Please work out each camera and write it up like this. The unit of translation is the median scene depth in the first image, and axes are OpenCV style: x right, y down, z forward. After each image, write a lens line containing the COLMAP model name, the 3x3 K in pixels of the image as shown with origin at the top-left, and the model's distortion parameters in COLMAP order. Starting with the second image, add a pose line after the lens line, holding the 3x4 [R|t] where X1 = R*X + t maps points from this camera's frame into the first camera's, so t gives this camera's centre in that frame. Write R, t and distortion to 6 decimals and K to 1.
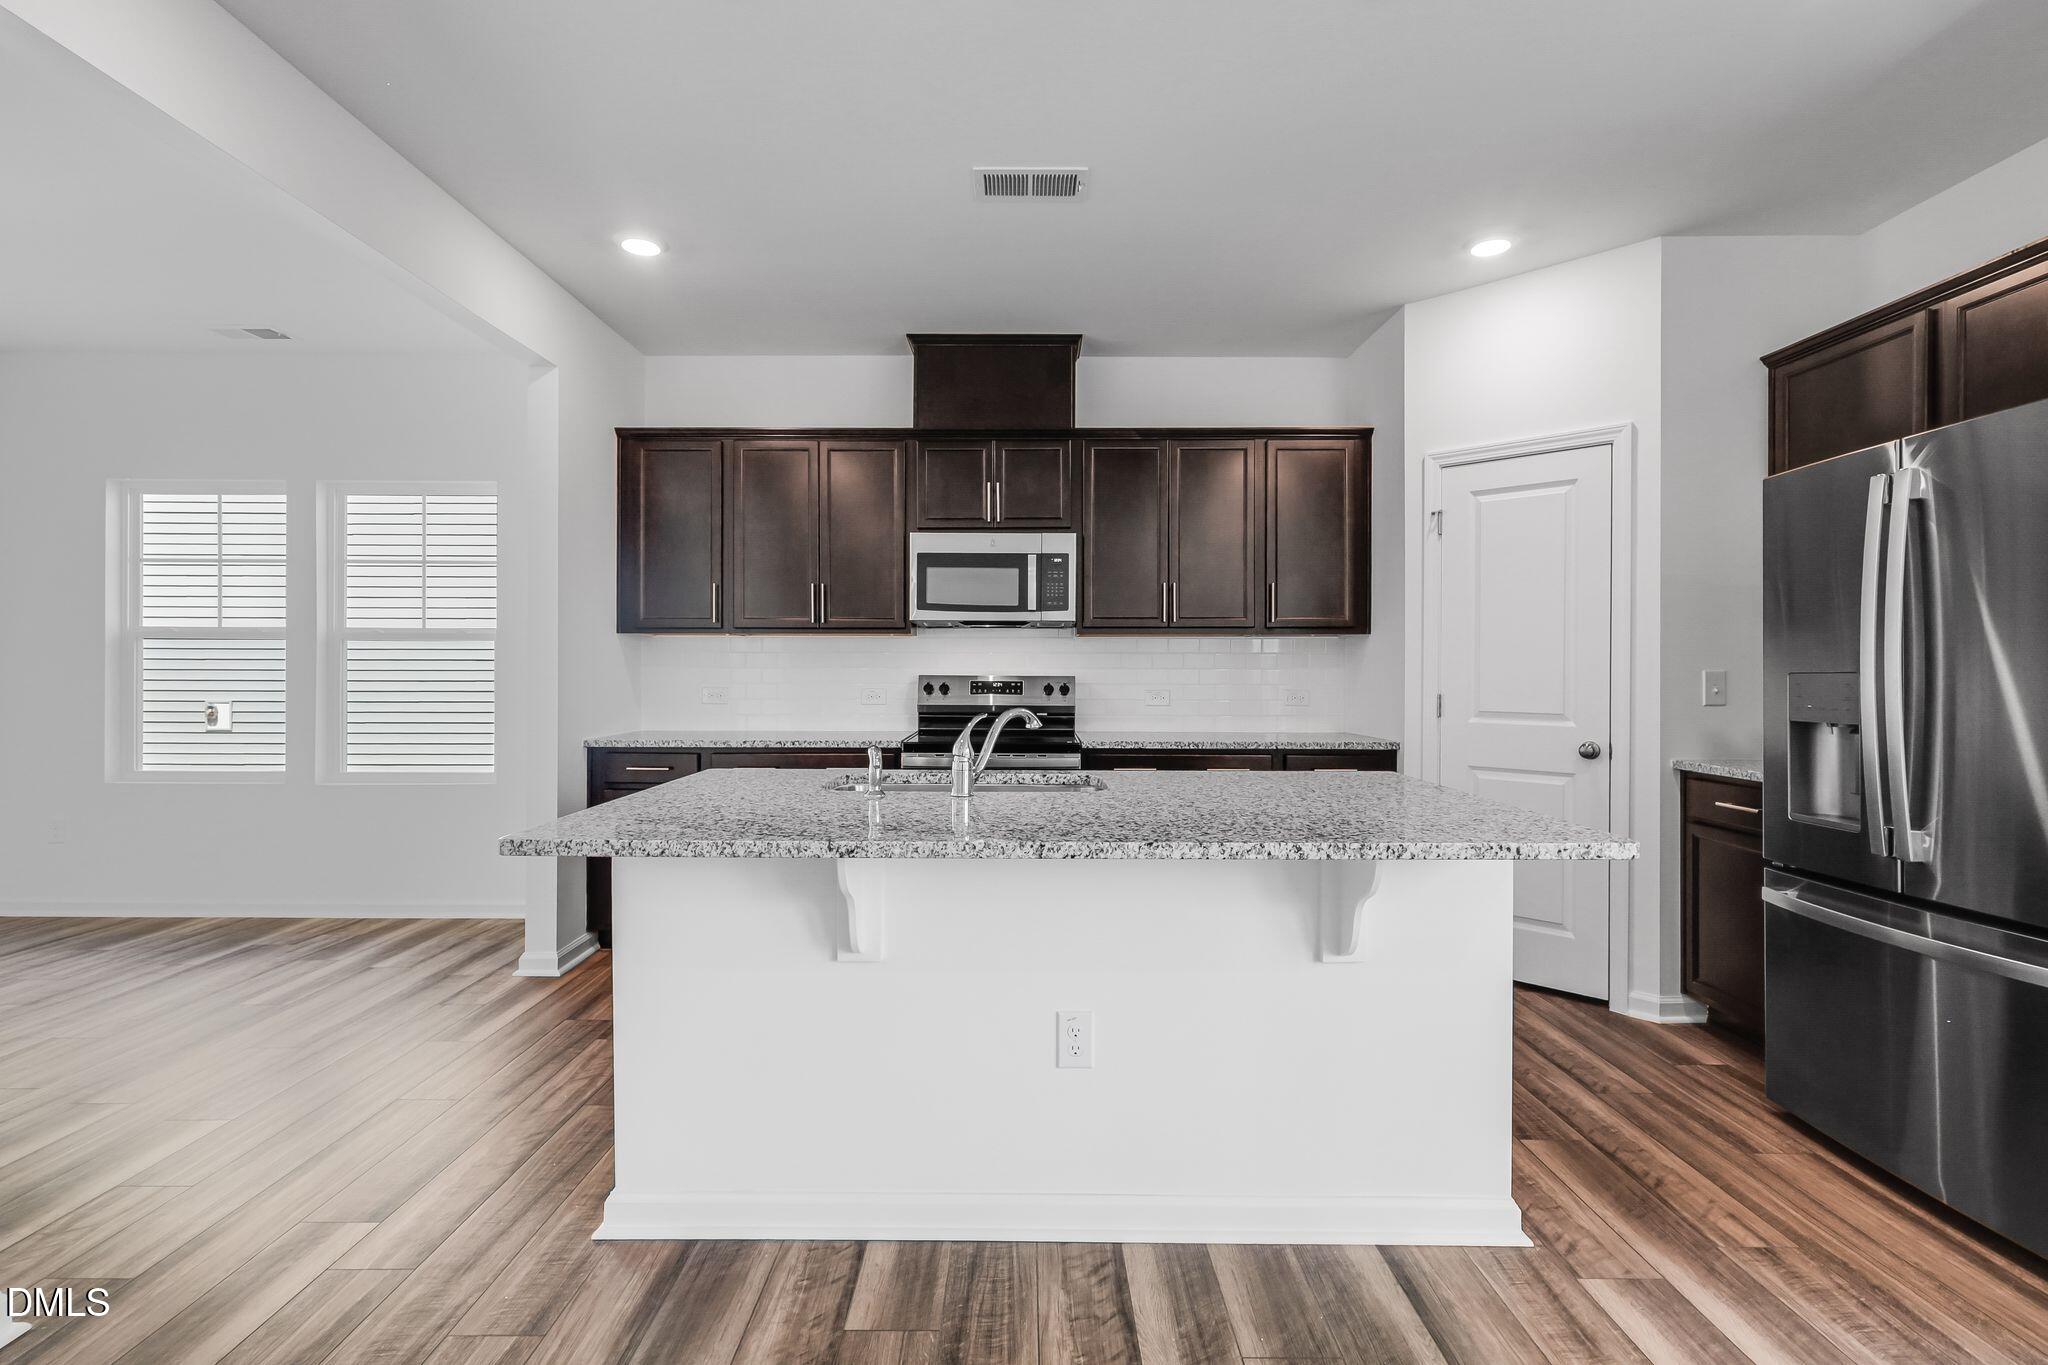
lens RADIAL K [[948.3, 0, 1023.5], [0, 948.3, 671.6], [0, 0, 1]] dist [-0.002411, 0.000499]
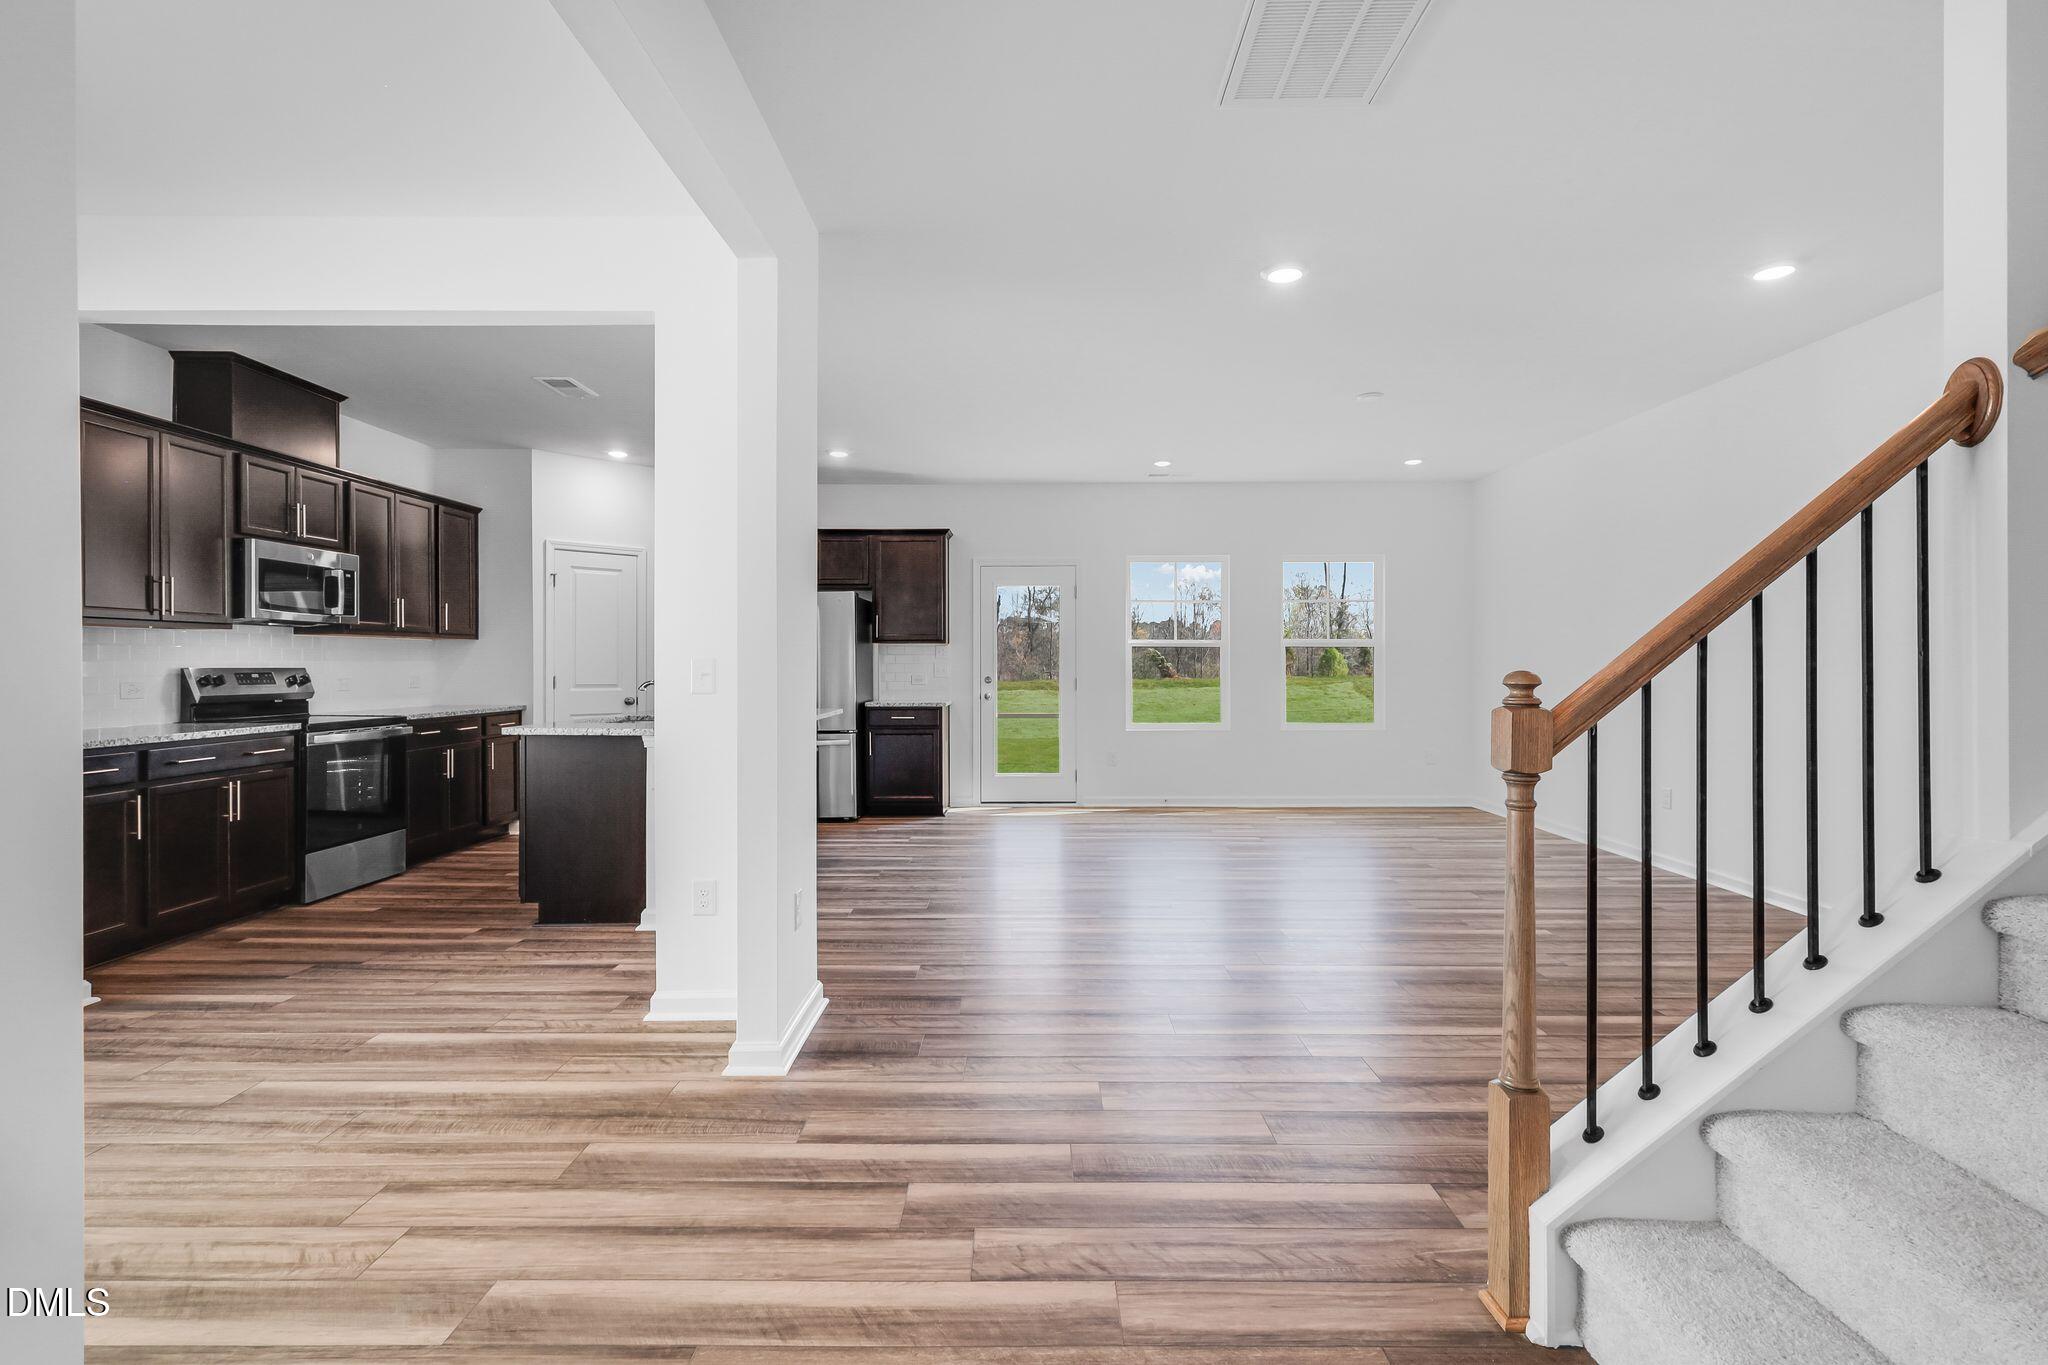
lens RADIAL K [[948.3, 0, 1016.1], [0, 948.3, 673.5], [0, 0, 1]] dist [-0.002411, 0.000499]
pose [[0.010550, -0.012106, 0.999871, -1.206913], [0.002122, 0.999925, 0.012084, -0.000960], [-0.999942, 0.001994, 0.010575, 0.100146]]
